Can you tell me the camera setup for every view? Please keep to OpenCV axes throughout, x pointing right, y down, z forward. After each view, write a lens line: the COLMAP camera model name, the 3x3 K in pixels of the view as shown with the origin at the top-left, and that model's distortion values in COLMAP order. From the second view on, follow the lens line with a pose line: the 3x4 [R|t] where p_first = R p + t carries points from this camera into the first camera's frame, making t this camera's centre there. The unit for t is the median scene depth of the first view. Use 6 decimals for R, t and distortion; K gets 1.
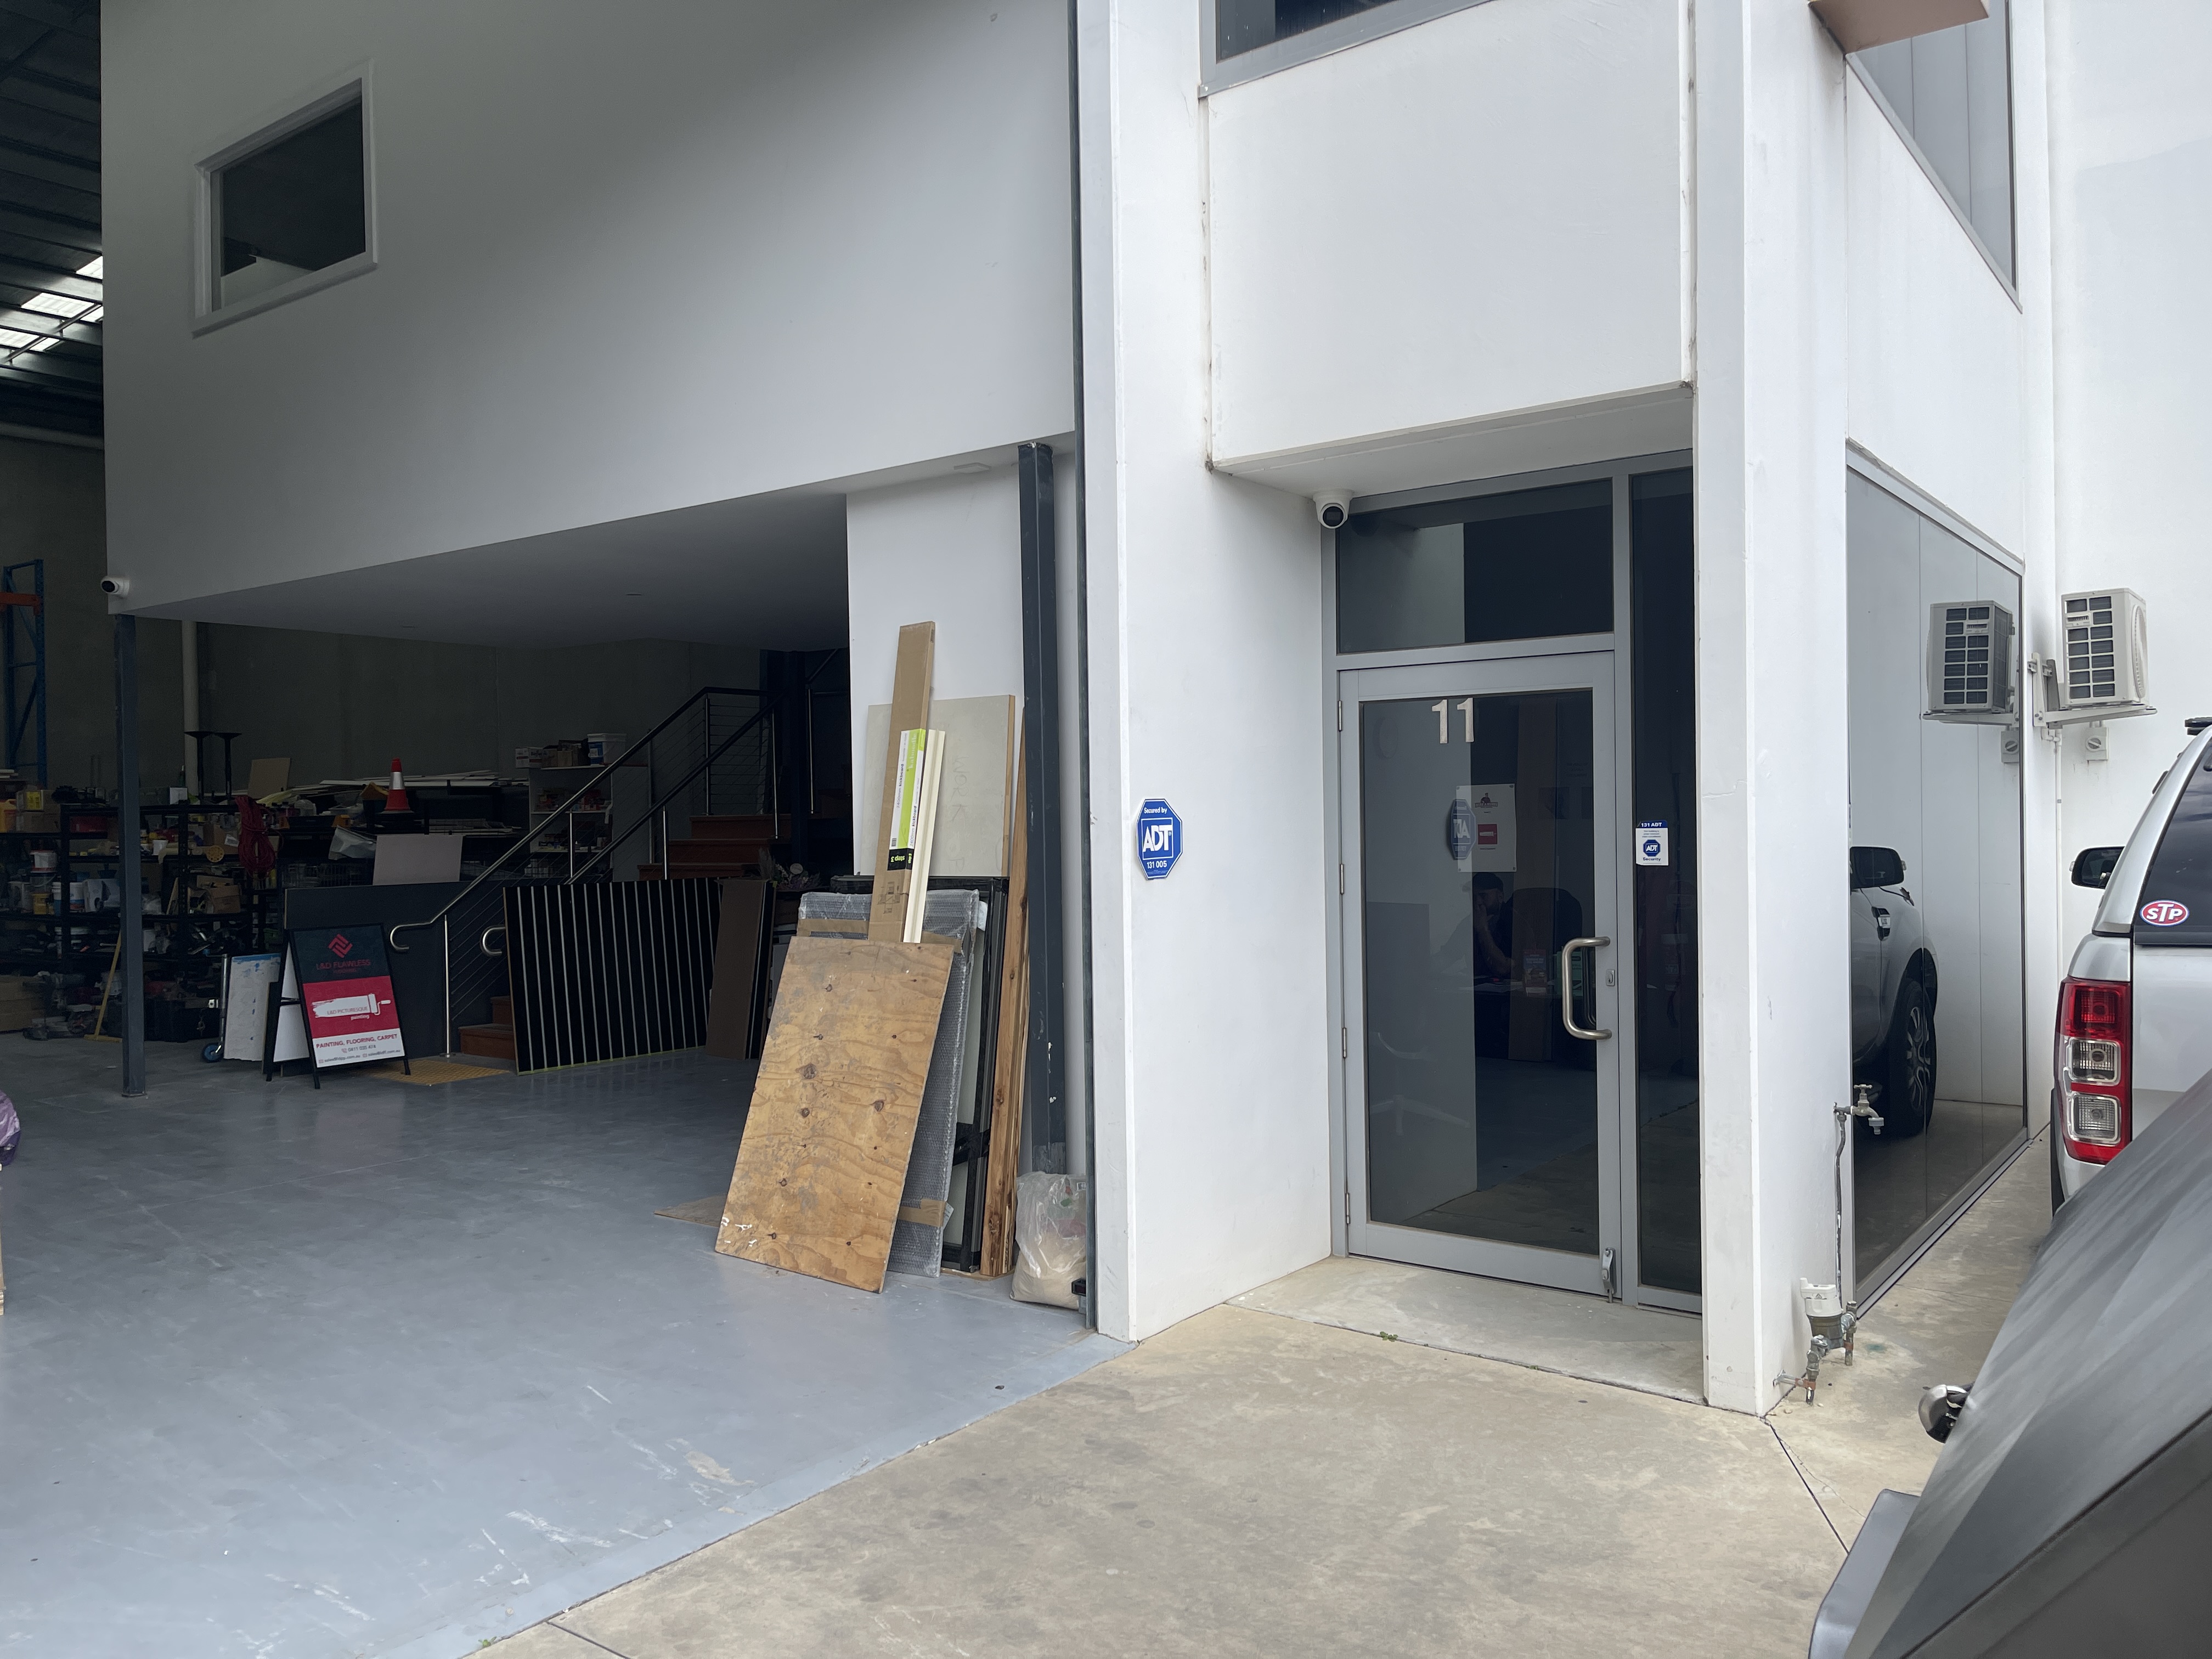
lens RADIAL K [[1664.1, 0, 1096.1], [0, 1664.1, 834.2], [0, 0, 1]] dist [0.074550, -0.099200]
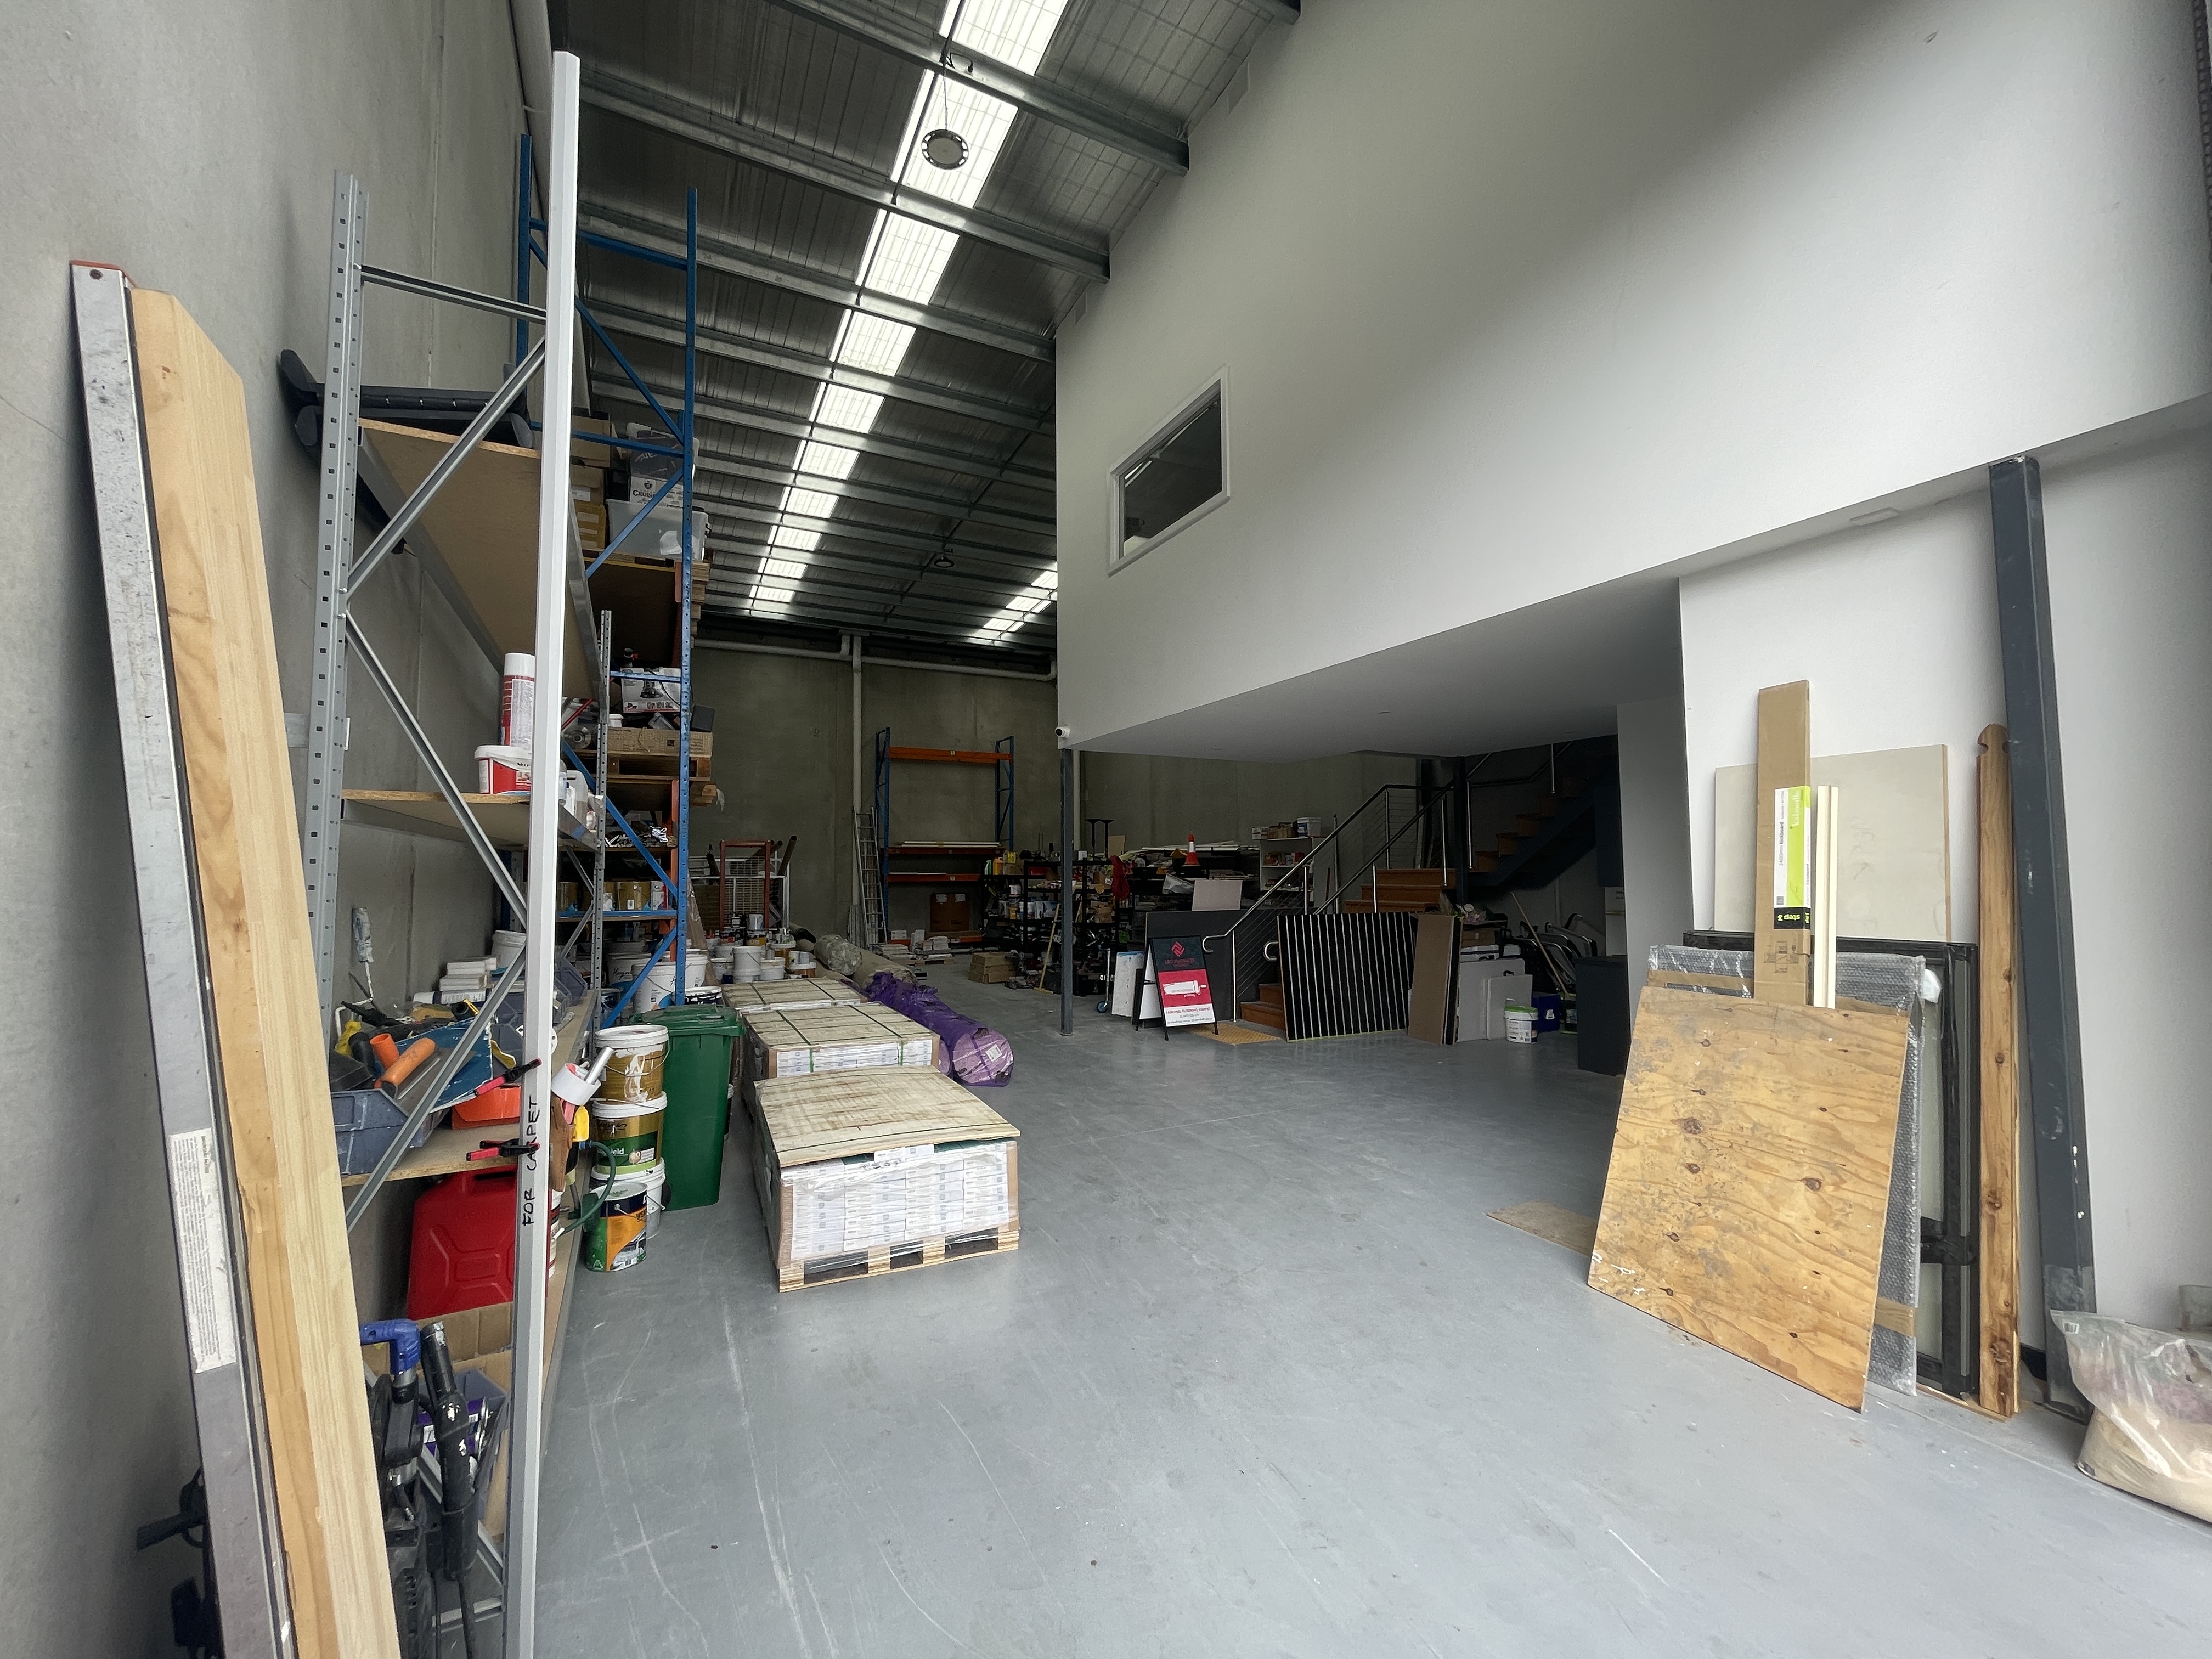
lens RADIAL K [[898.7, 0, 1092.7], [0, 898.7, 826.7], [0, 0, 1]] dist [0.000772, -0.000075]
pose [[0.897466, -0.011994, -0.440921, -0.249136], [-0.013153, 0.998458, -0.053932, -0.004869], [0.440888, 0.054201, 0.895924, 0.332653]]
